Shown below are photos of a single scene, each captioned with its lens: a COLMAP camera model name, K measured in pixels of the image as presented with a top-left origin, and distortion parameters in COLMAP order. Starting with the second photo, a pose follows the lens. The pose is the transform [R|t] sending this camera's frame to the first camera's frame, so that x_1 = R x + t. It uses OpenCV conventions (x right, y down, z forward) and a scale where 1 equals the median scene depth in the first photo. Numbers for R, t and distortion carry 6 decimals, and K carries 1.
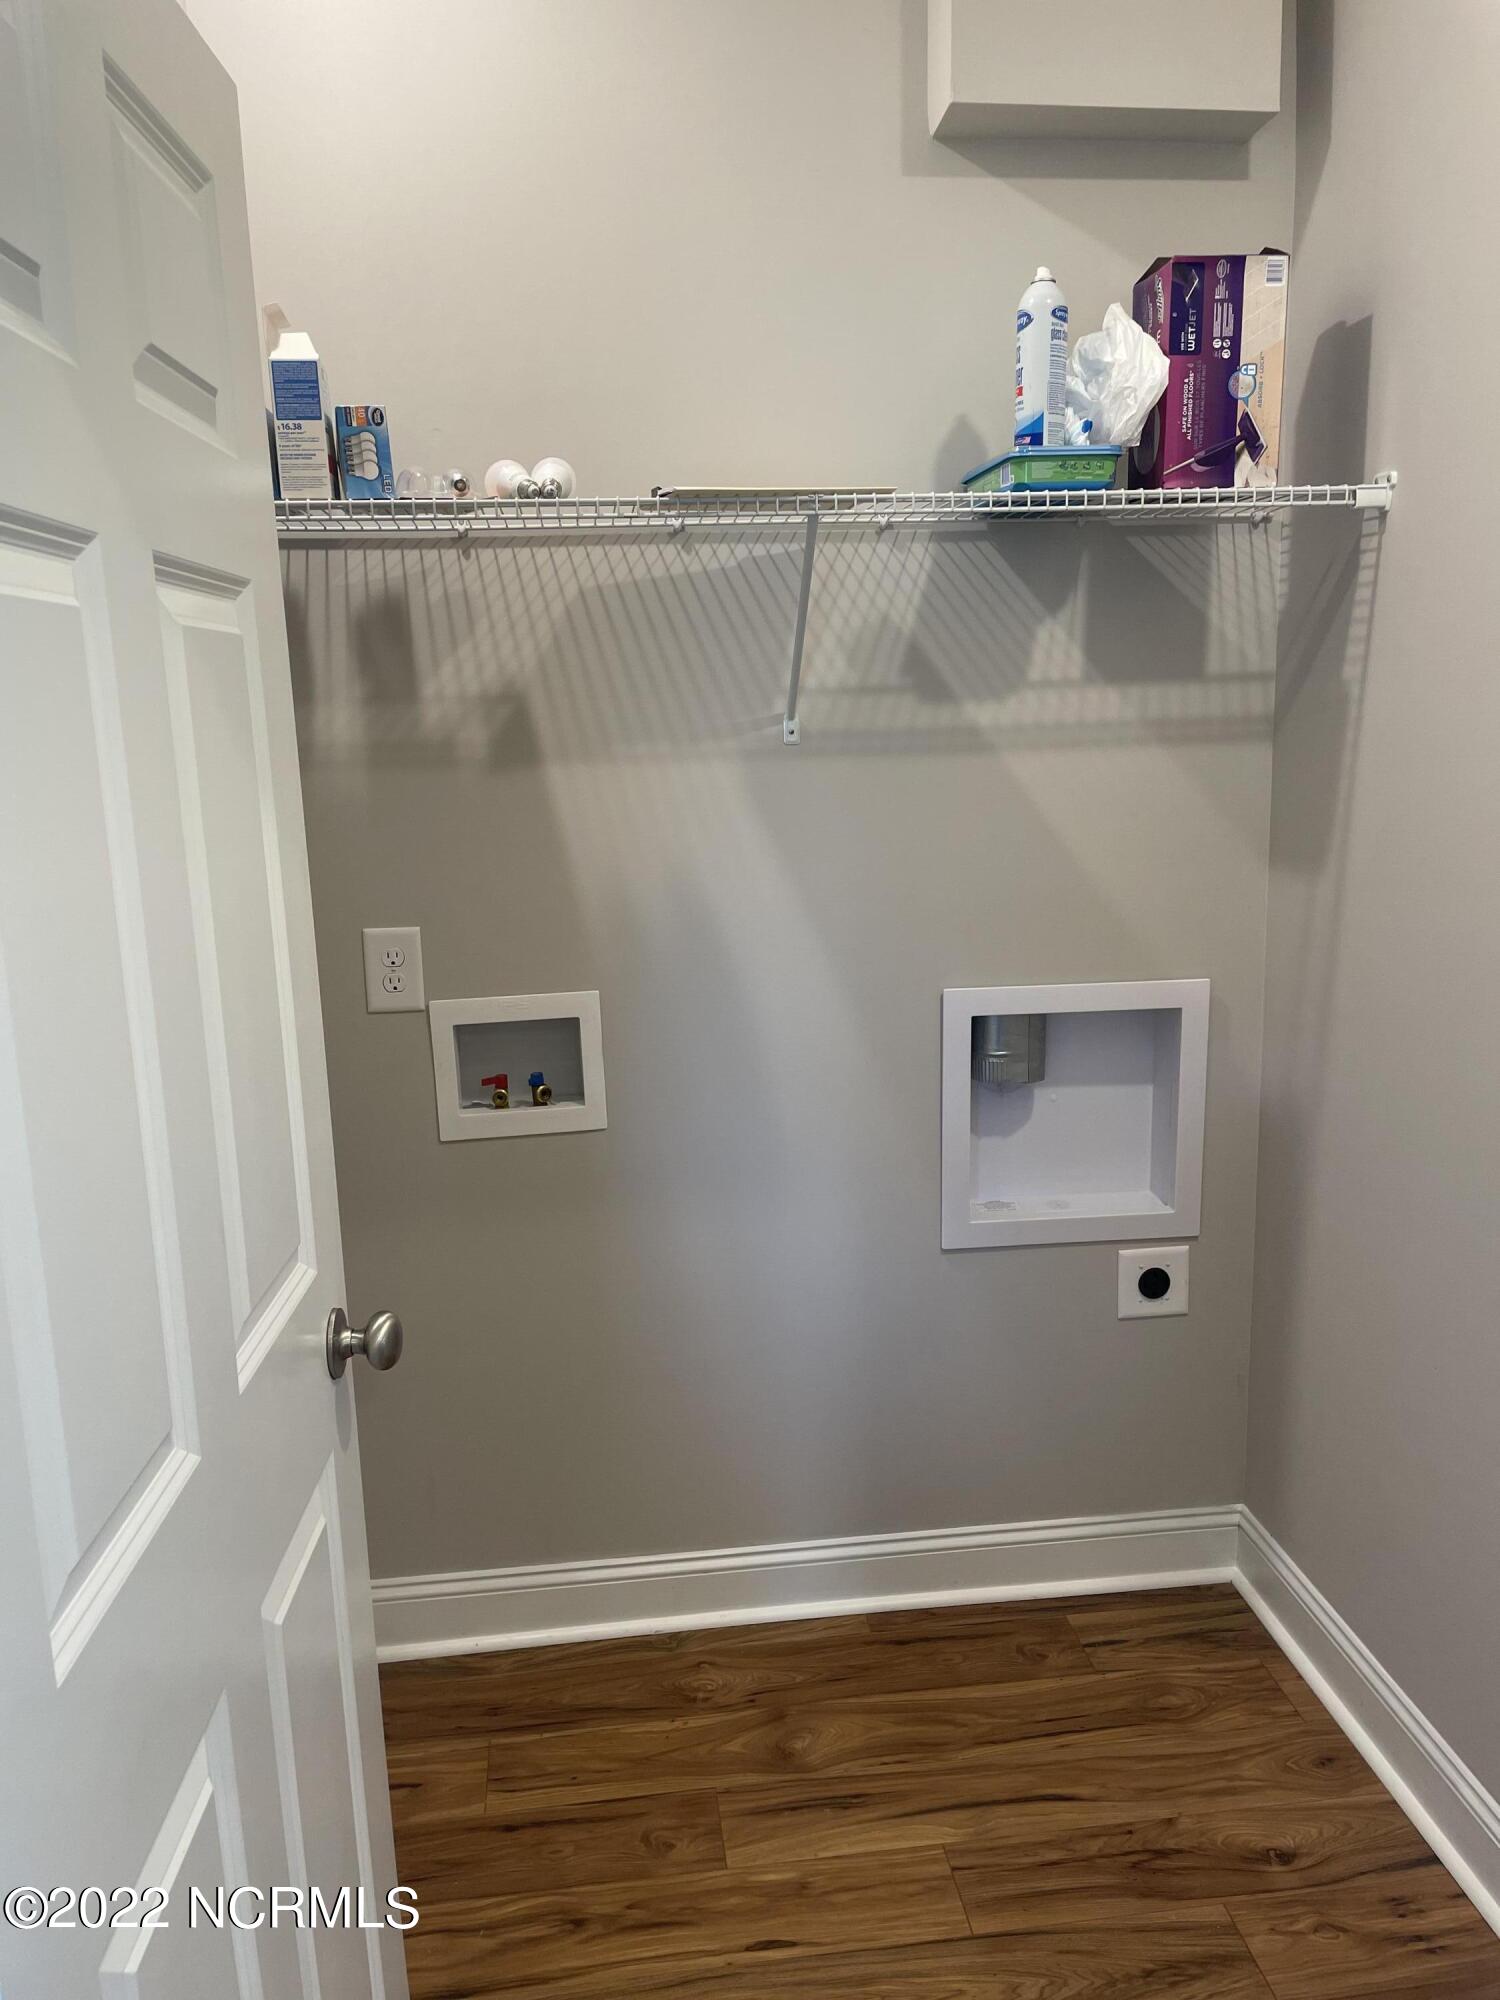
lens RADIAL K [[1500.3, 0, 747.2], [0, 1500.3, 1000.3], [0, 0, 1]] dist [0.082901, -0.118174]
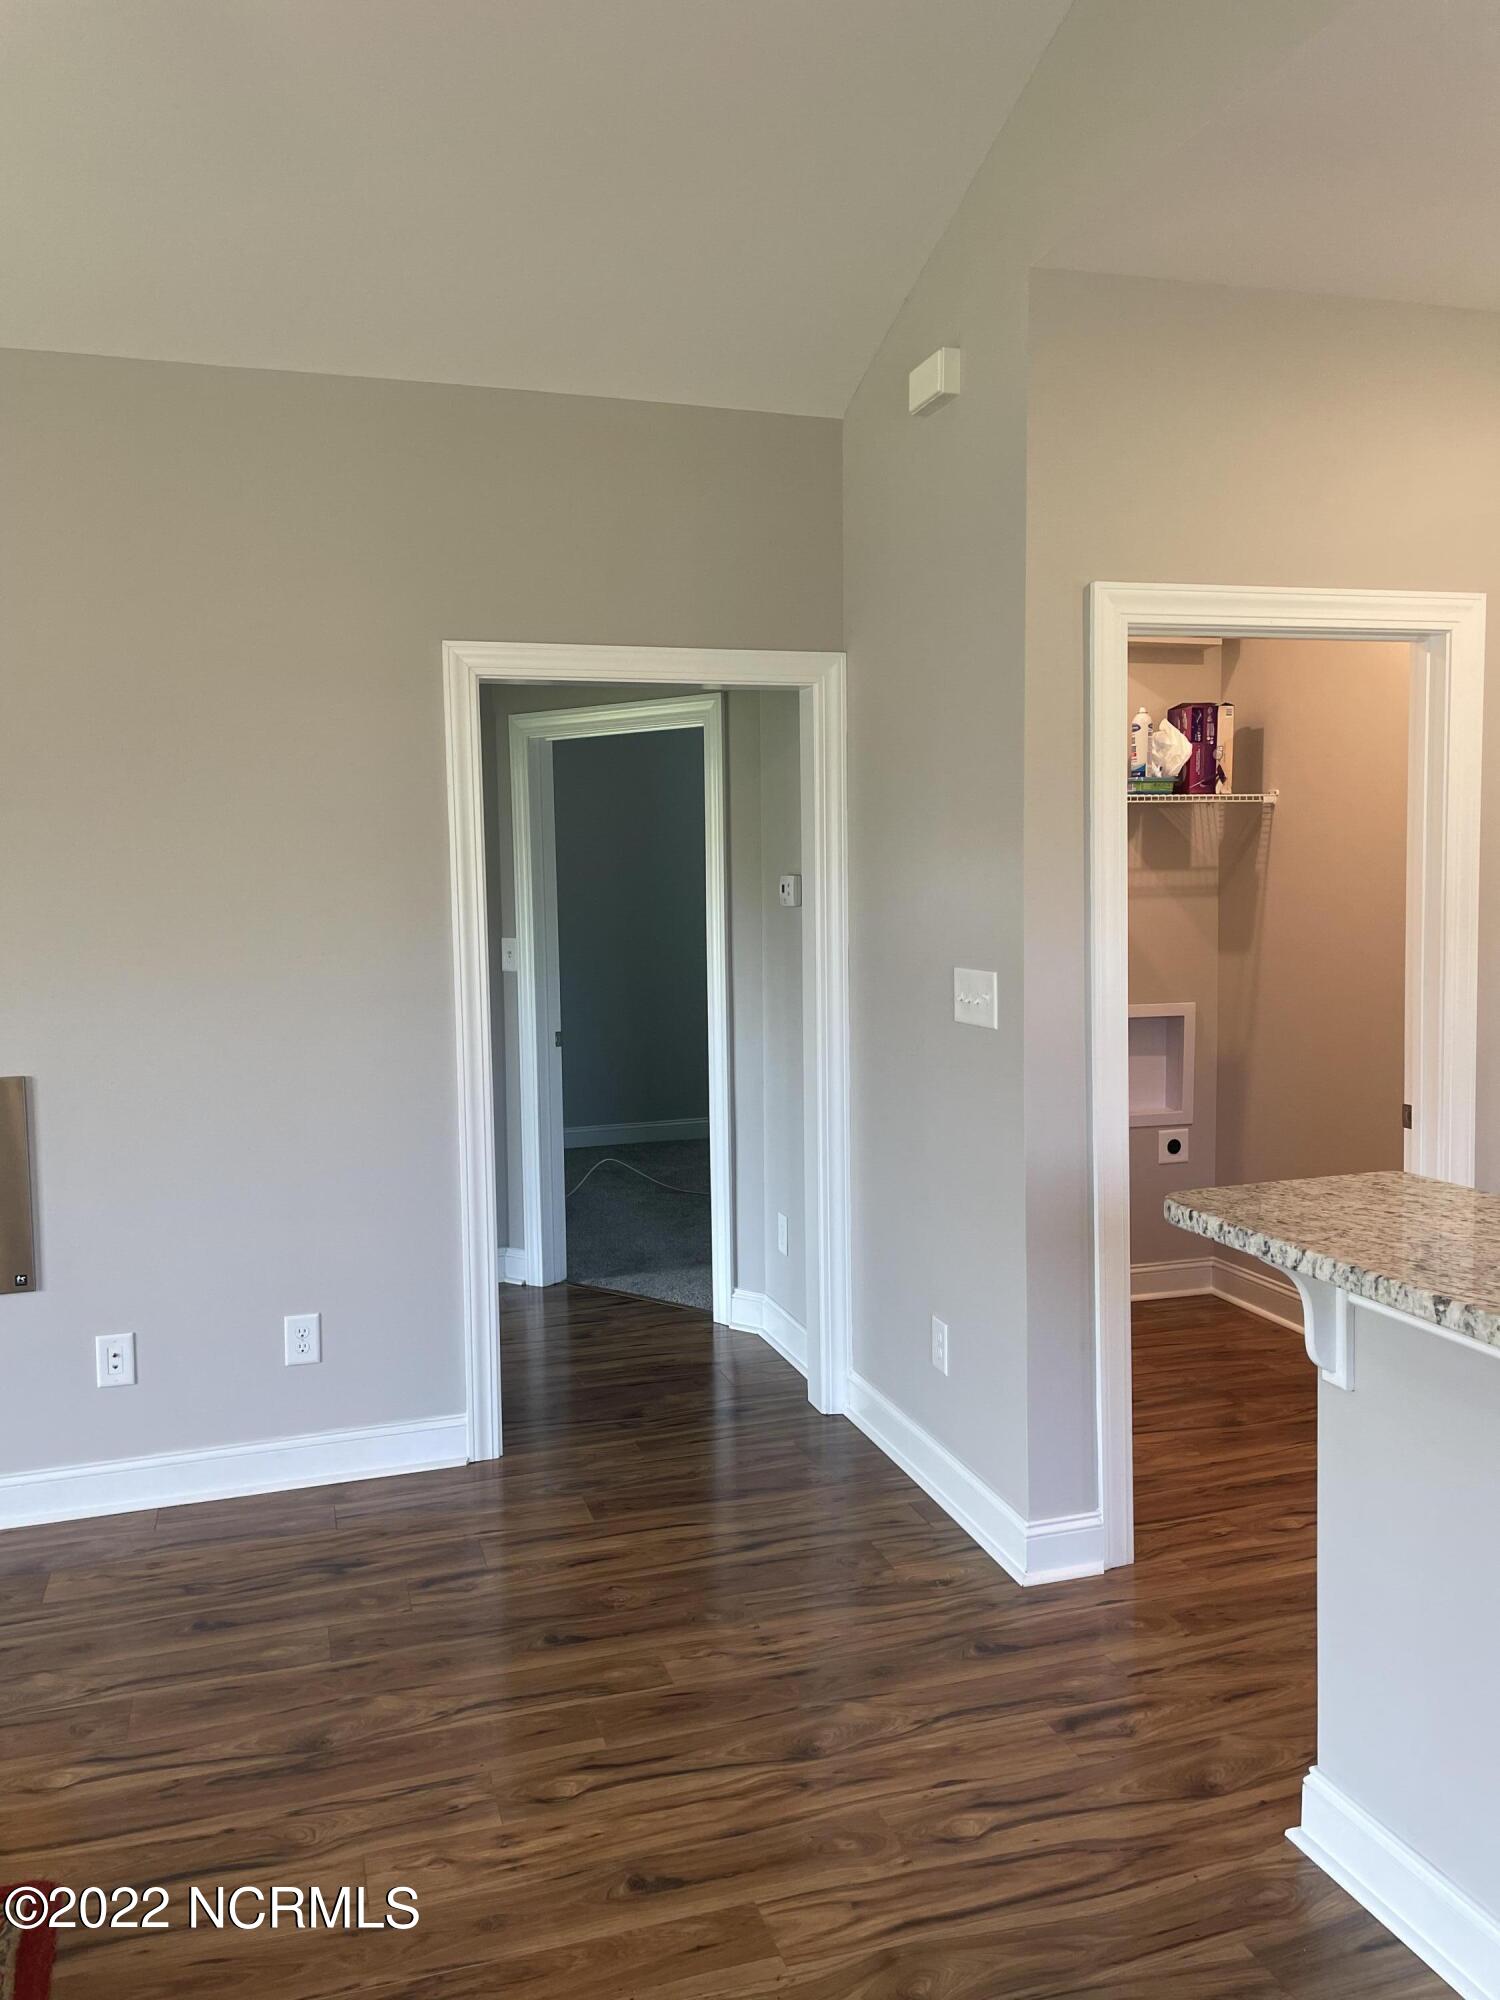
lens RADIAL K [[1500.3, 0, 747.2], [0, 1500.3, 1000.3], [0, 0, 1]] dist [0.082901, -0.118174]
pose [[0.982772, -0.000559, 0.184819, -0.884952], [0.021161, 0.993760, -0.109518, 0.250045], [-0.183604, 0.111543, 0.976651, -1.227588]]
